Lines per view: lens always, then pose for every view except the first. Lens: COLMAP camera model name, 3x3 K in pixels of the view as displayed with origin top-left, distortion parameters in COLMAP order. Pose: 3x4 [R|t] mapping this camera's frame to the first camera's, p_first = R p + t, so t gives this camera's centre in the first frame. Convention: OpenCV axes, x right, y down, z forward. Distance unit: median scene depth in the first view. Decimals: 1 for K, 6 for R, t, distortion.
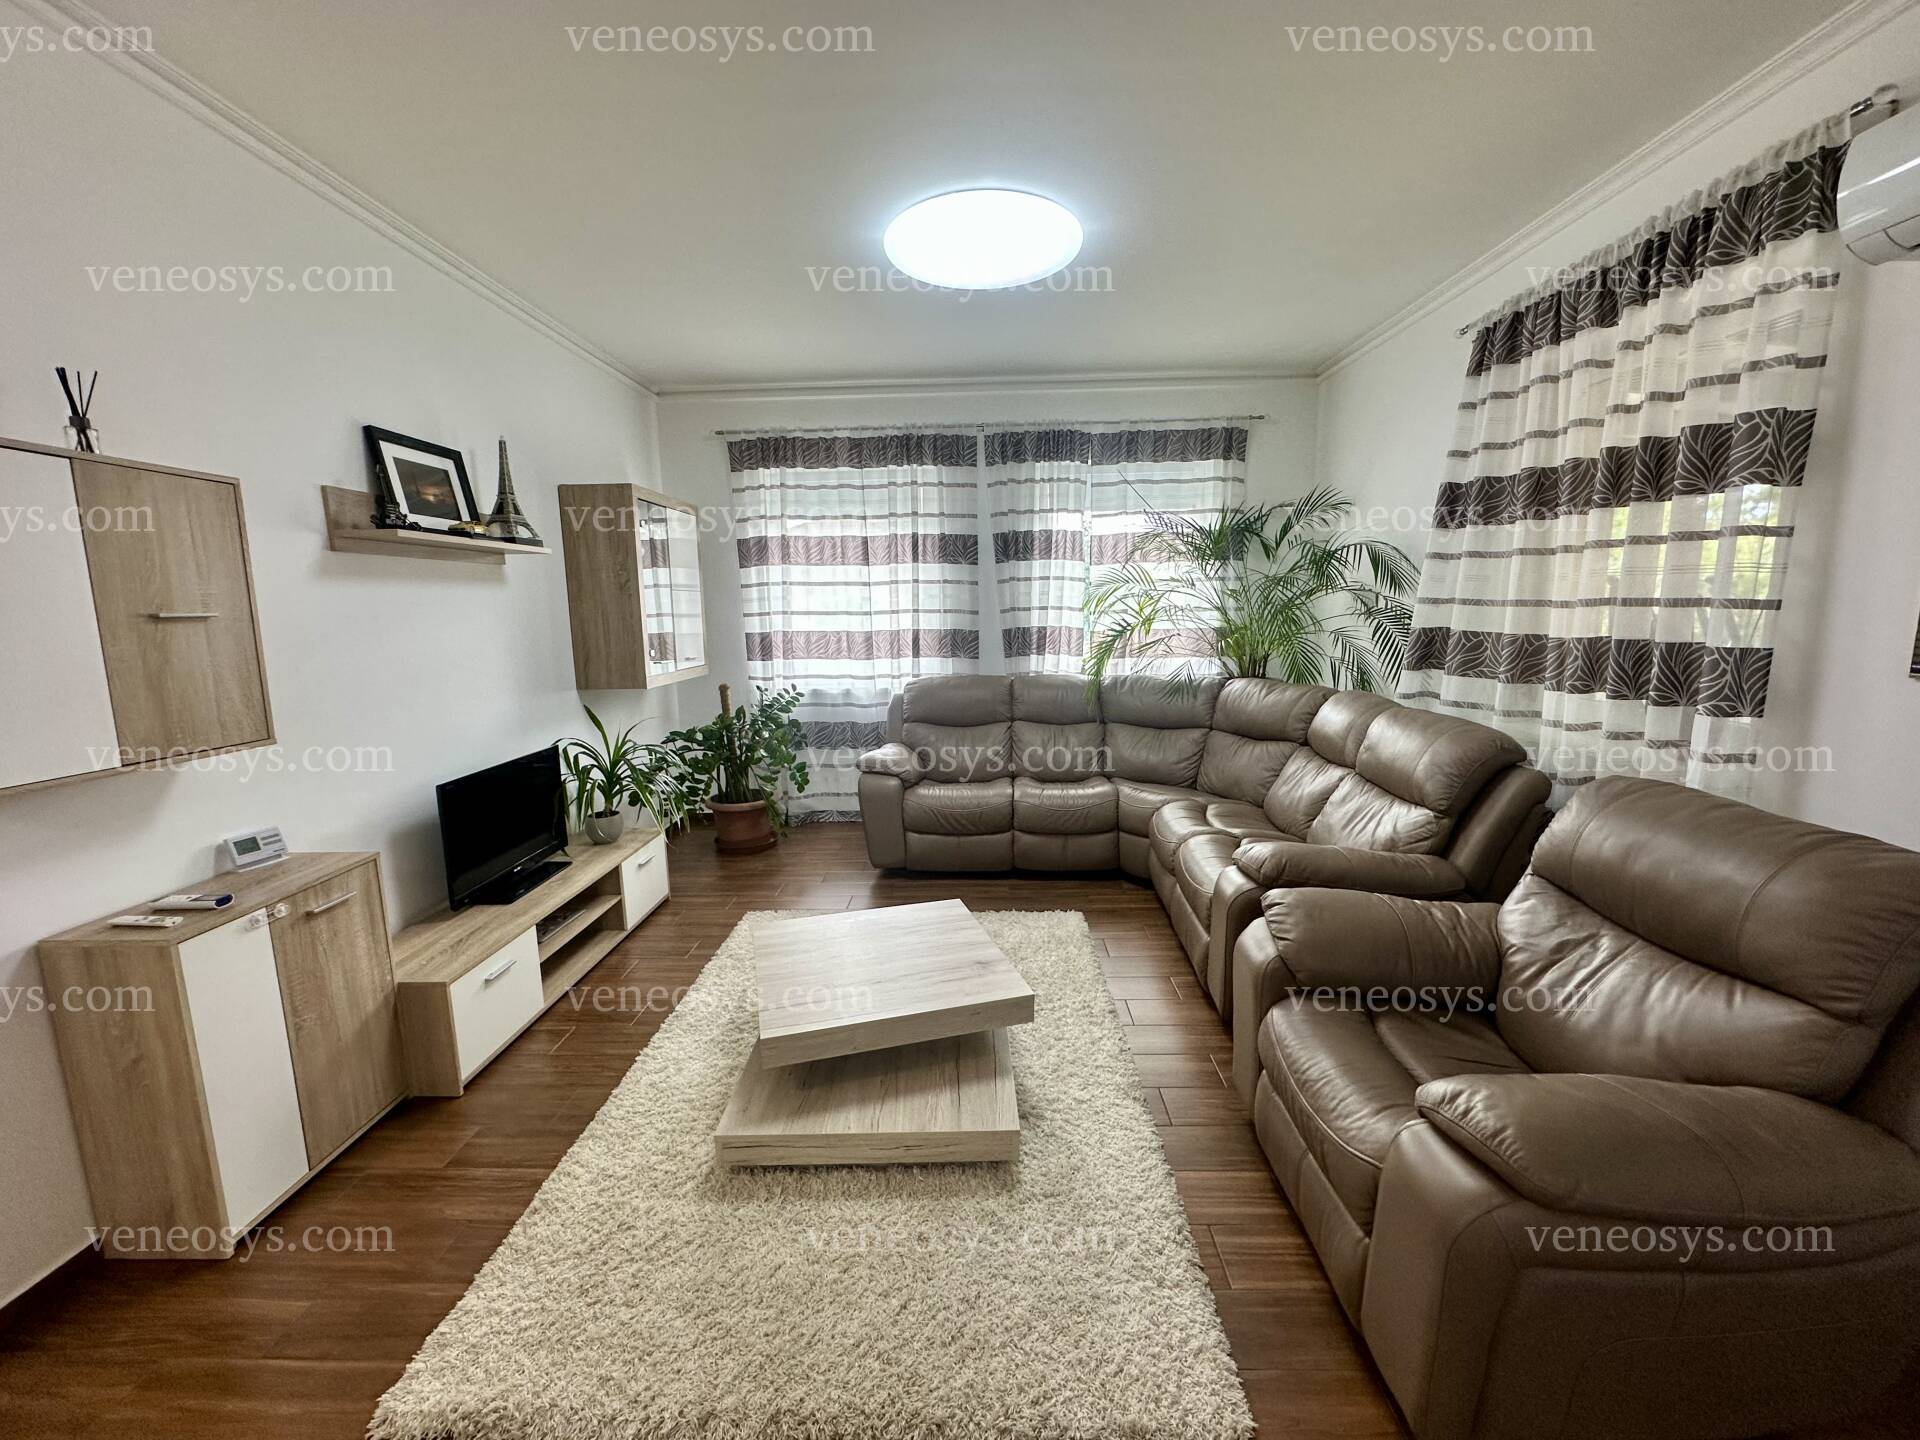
lens RADIAL K [[766.3, 0, 959.6], [0, 766.3, 717.5], [0, 0, 1]] dist [-0.006705, 0.001644]
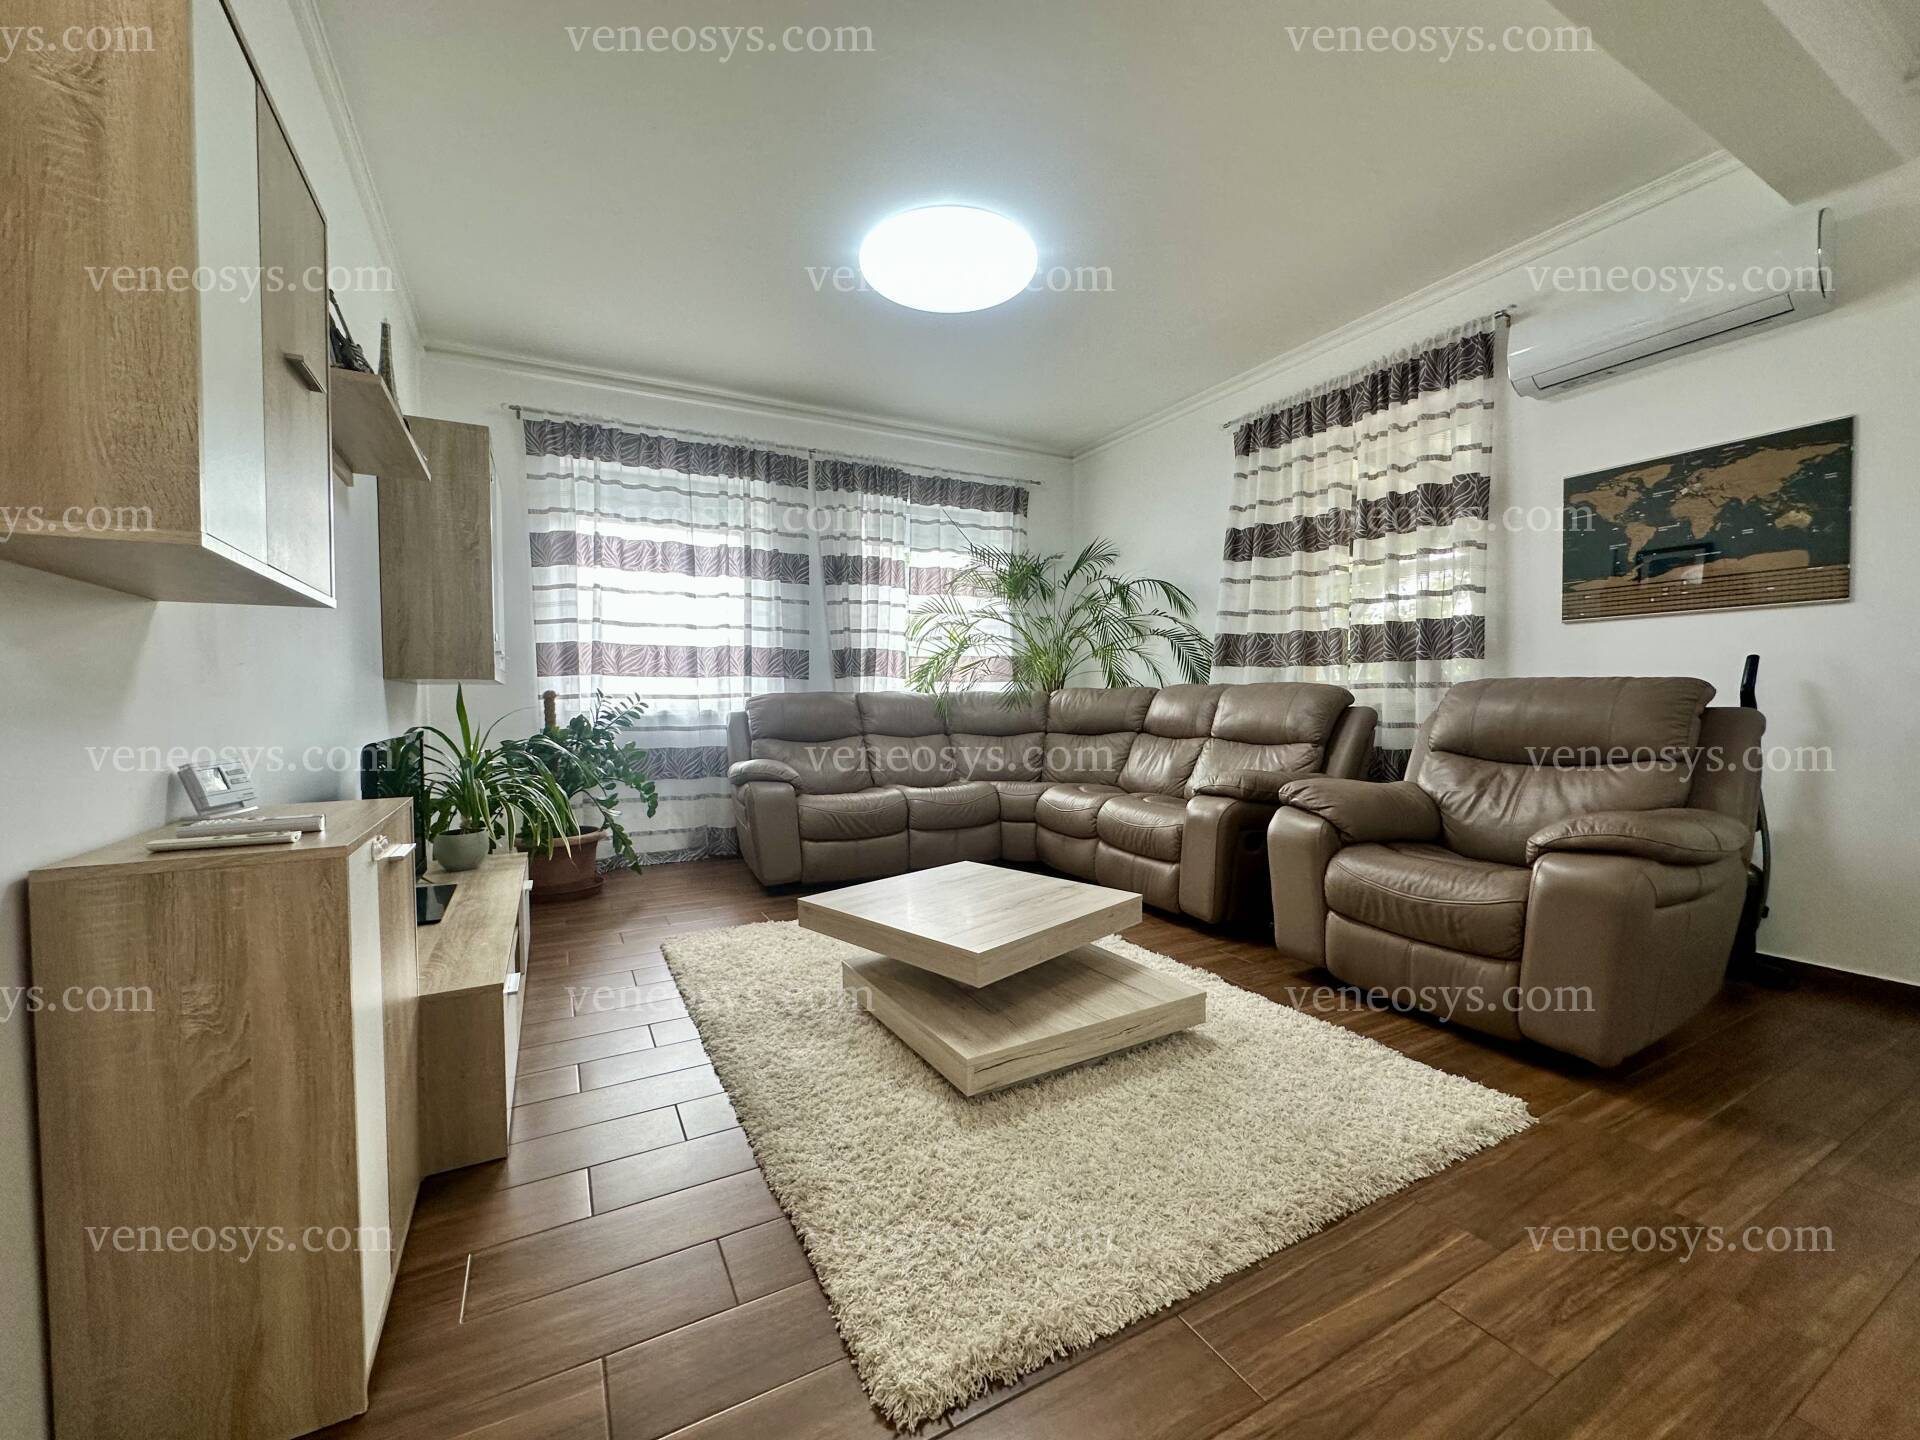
lens RADIAL K [[766.3, 0, 954.6], [0, 766.3, 721.3], [0, 0, 1]] dist [-0.006705, 0.001644]
pose [[0.869321, -0.004180, 0.494229, -0.324485], [0.066300, 0.991913, -0.108228, 0.103394], [-0.489780, 0.126853, 0.862568, 0.073877]]
